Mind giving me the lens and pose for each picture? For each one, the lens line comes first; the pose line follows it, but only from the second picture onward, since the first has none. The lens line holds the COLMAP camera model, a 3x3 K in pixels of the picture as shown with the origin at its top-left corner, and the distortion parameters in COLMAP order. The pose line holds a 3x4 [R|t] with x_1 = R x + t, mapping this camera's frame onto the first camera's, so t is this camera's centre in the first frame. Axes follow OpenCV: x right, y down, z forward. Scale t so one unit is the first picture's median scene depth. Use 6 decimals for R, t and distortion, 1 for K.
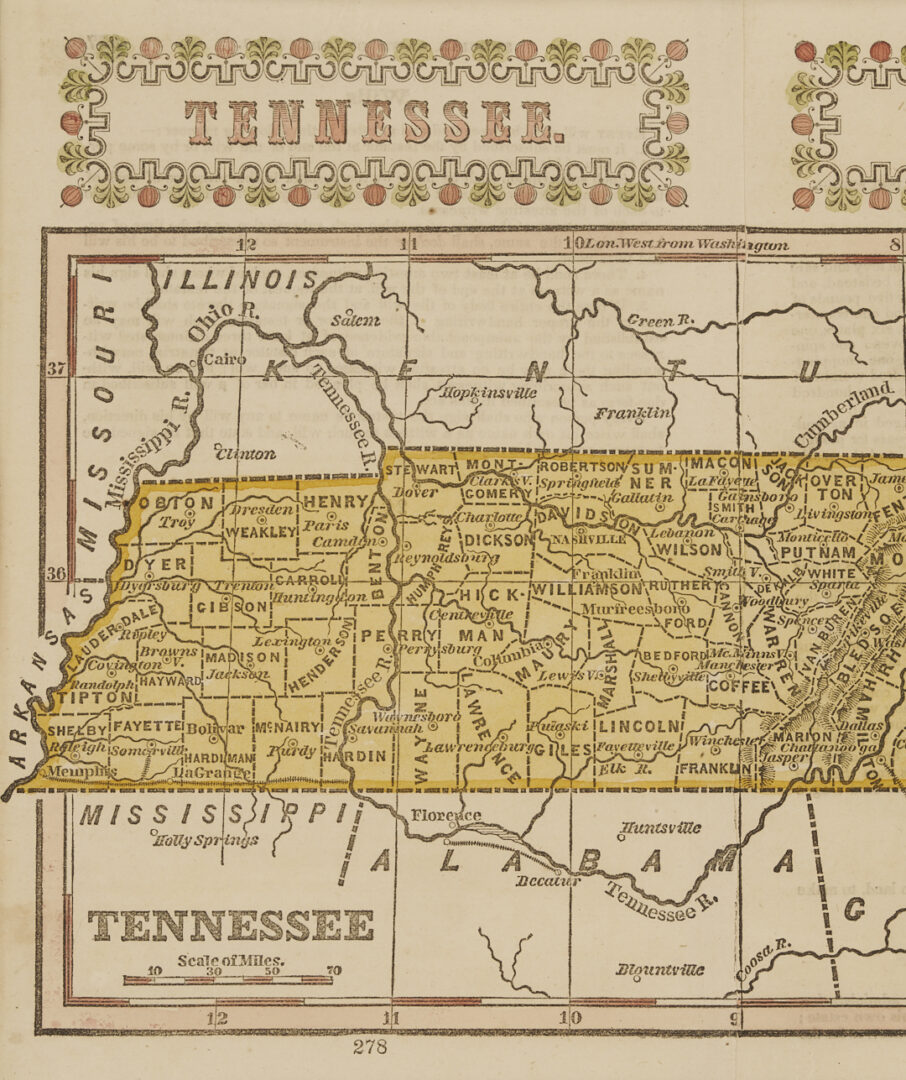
lens RADIAL K [[3096.8, 0, 452.9], [0, 3096.8, 538.3], [0, 0, 1]] dist [0.081470, 0.000000]
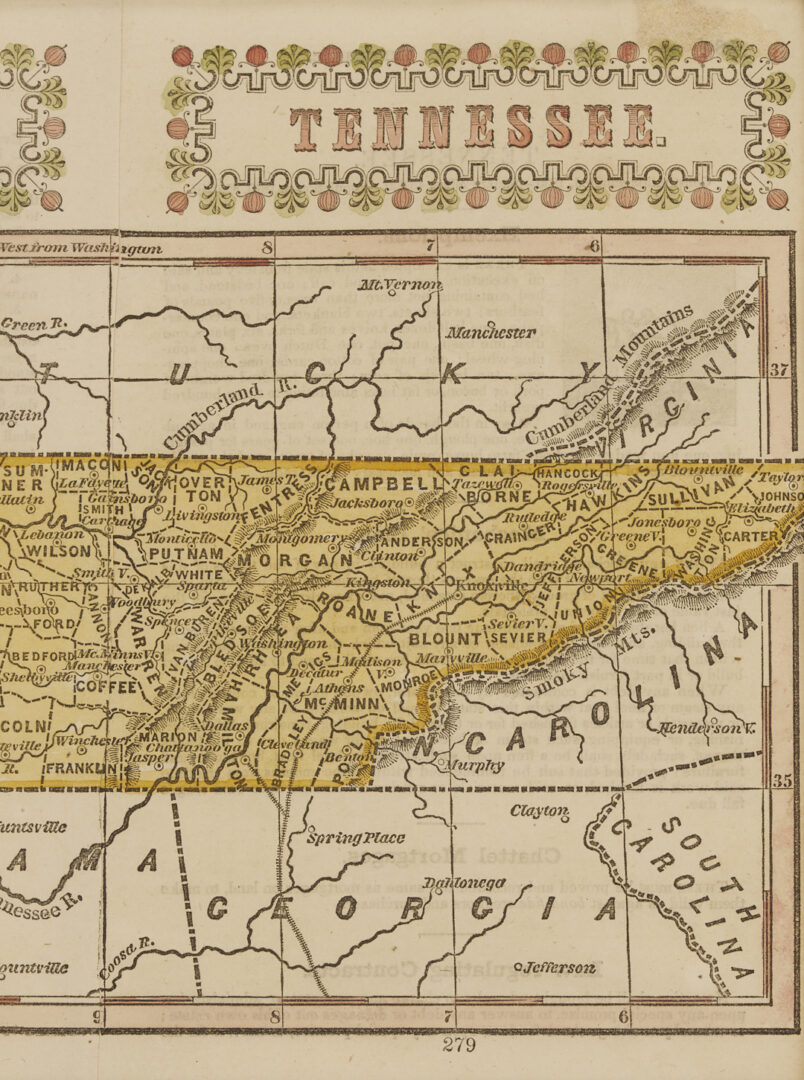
lens RADIAL K [[3071.7, 0, 402.1], [0, 3071.7, 541.3], [0, 0, 1]] dist [0.078058, 0.000000]
pose [[0.998092, -0.001395, -0.061724, 0.248954], [0.001419, 0.999999, 0.000346, 0.000292], [0.061723, -0.000433, 0.998093, 0.008473]]
